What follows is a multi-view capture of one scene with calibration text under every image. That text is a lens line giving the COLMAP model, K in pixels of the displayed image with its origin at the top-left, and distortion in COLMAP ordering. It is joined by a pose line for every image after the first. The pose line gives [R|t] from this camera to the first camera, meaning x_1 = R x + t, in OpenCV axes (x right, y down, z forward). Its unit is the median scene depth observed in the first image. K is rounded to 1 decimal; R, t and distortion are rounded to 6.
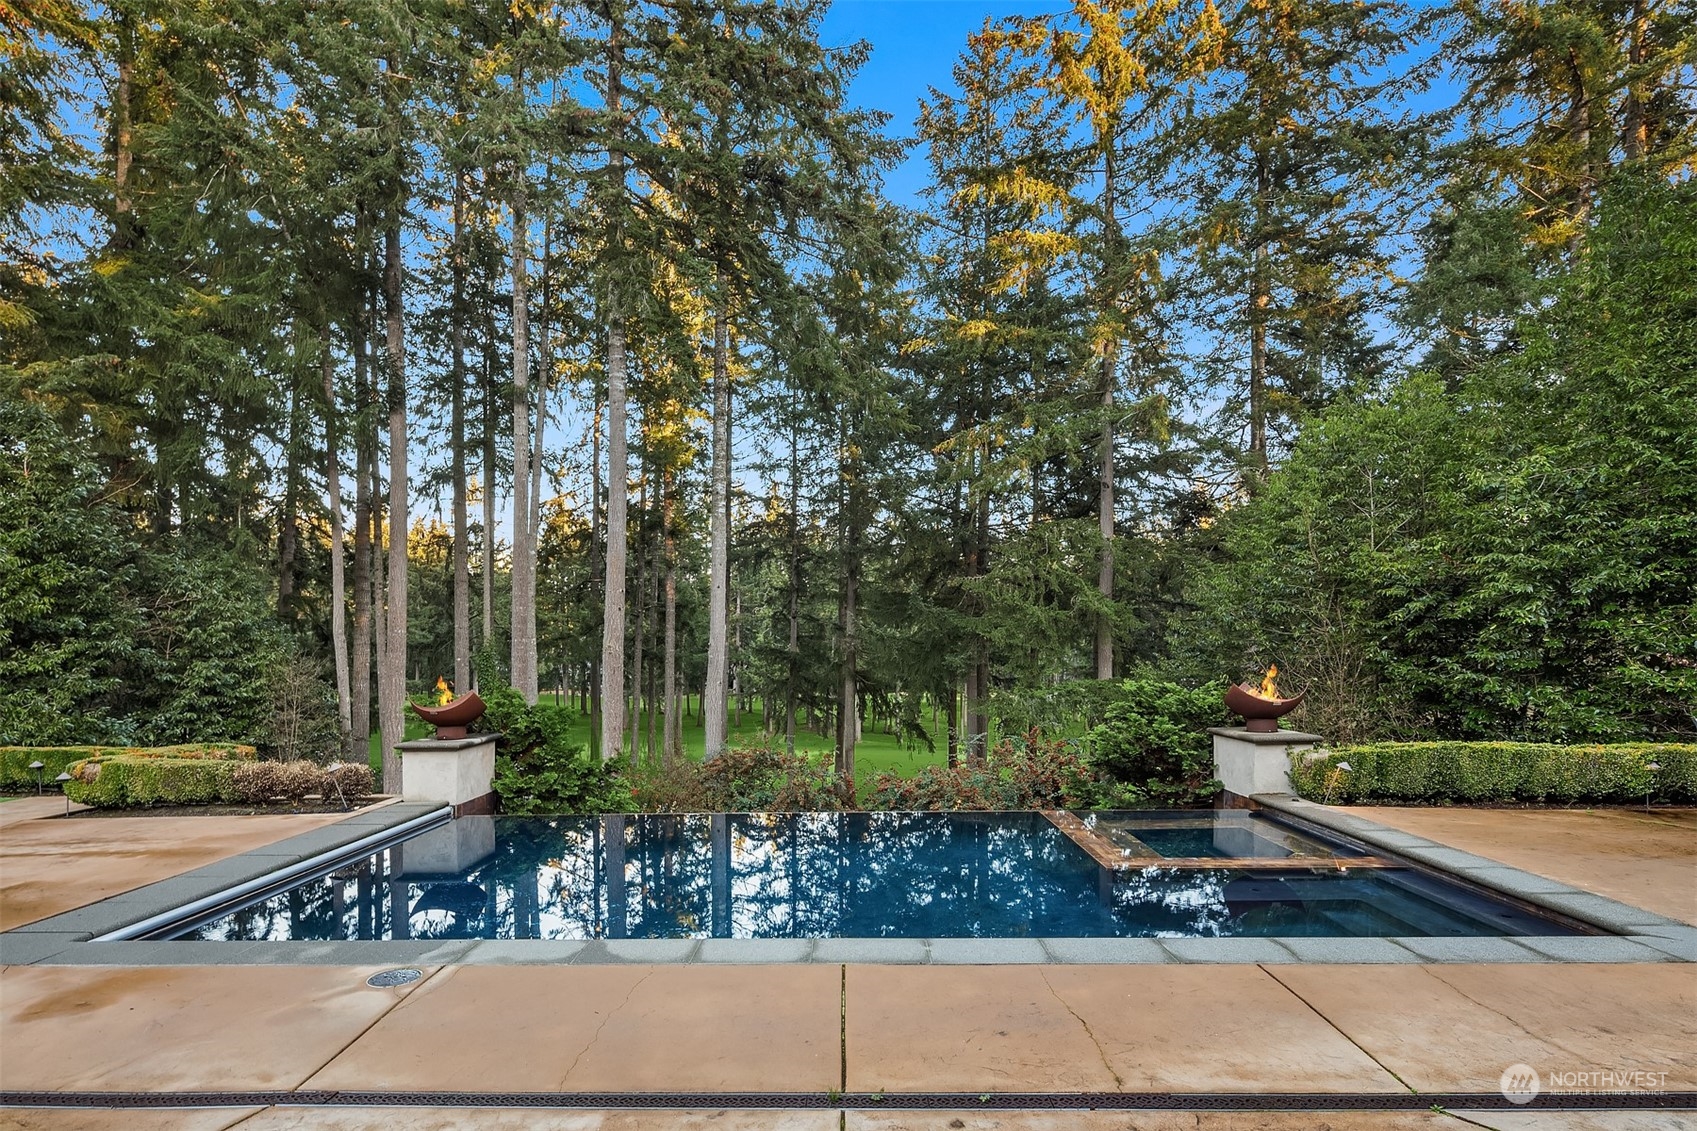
lens RADIAL K [[861.5, 0, 846.7], [0, 861.5, 659.4], [0, 0, 1]] dist [0.000807, 0.000033]
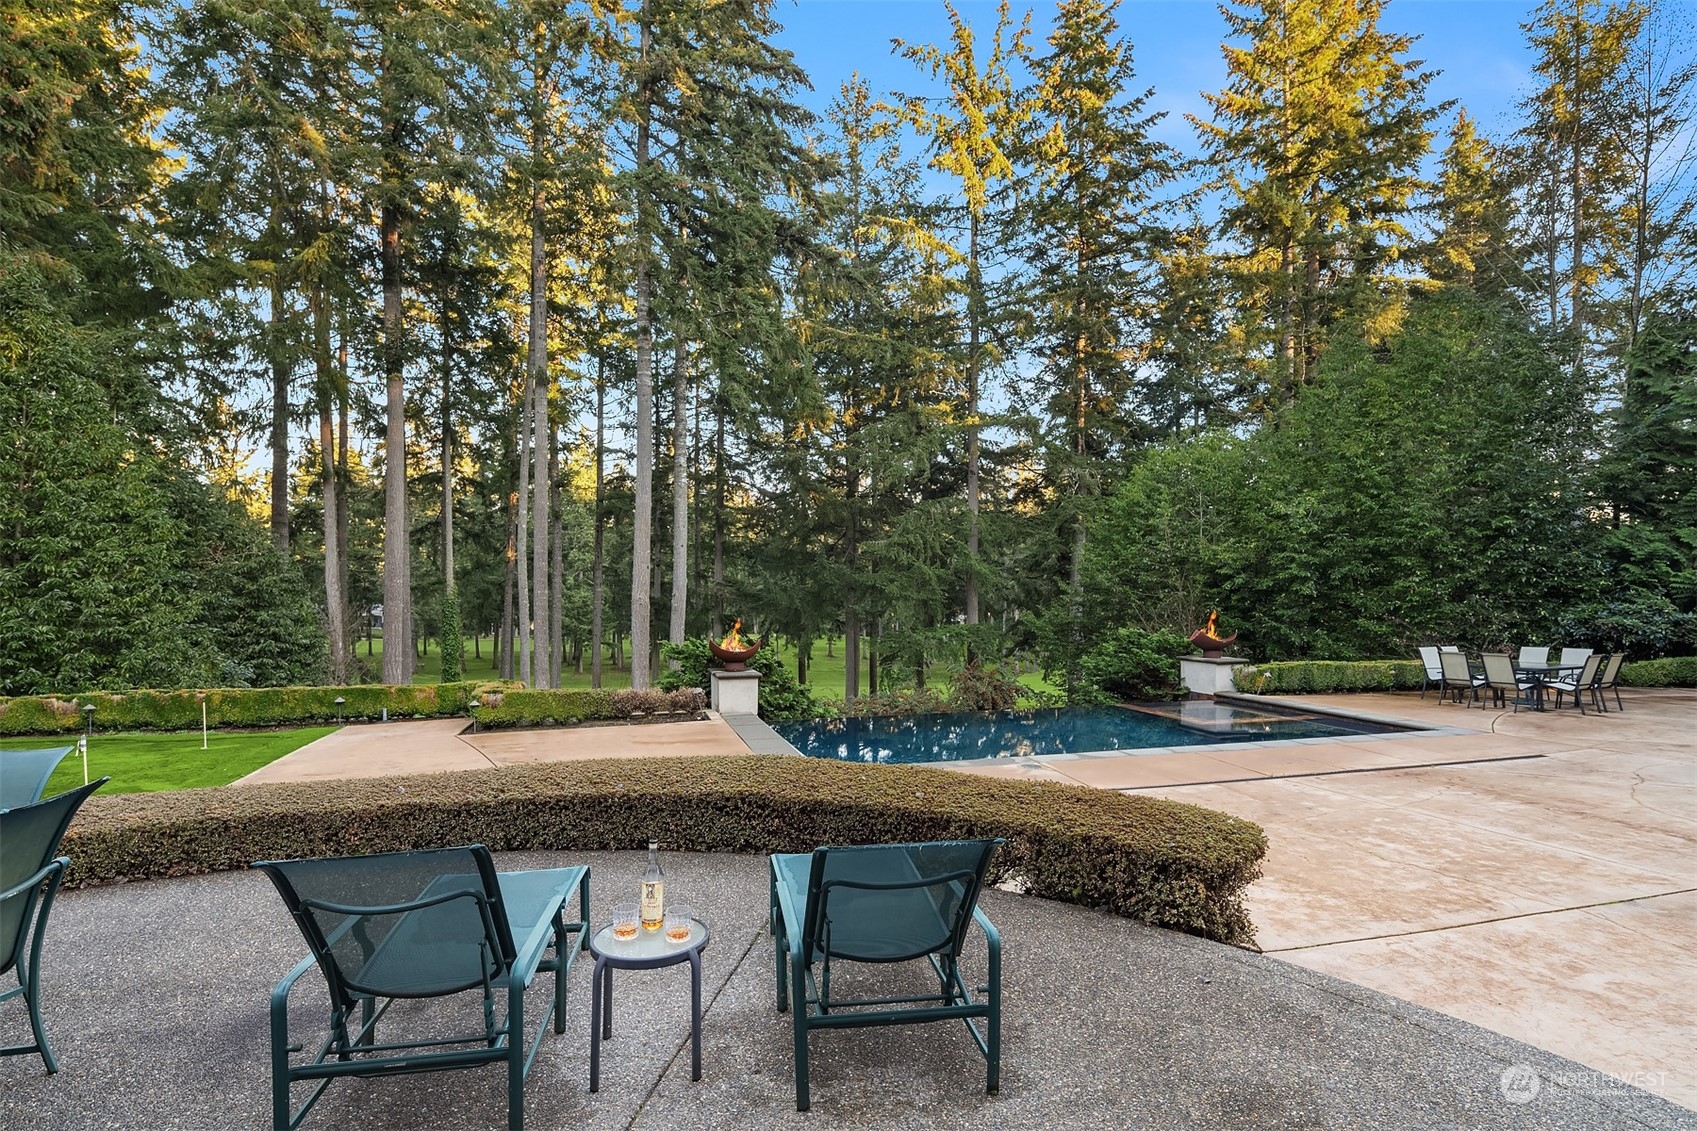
lens RADIAL K [[826.1, 0, 847.2], [0, 826.1, 591.5], [0, 0, 1]] dist [0.011341, -0.007552]
pose [[0.958856, 0.009617, 0.283731, -0.549996], [-0.006876, 0.999920, -0.010655, -0.021862], [-0.283810, 0.008266, 0.958845, -0.324227]]
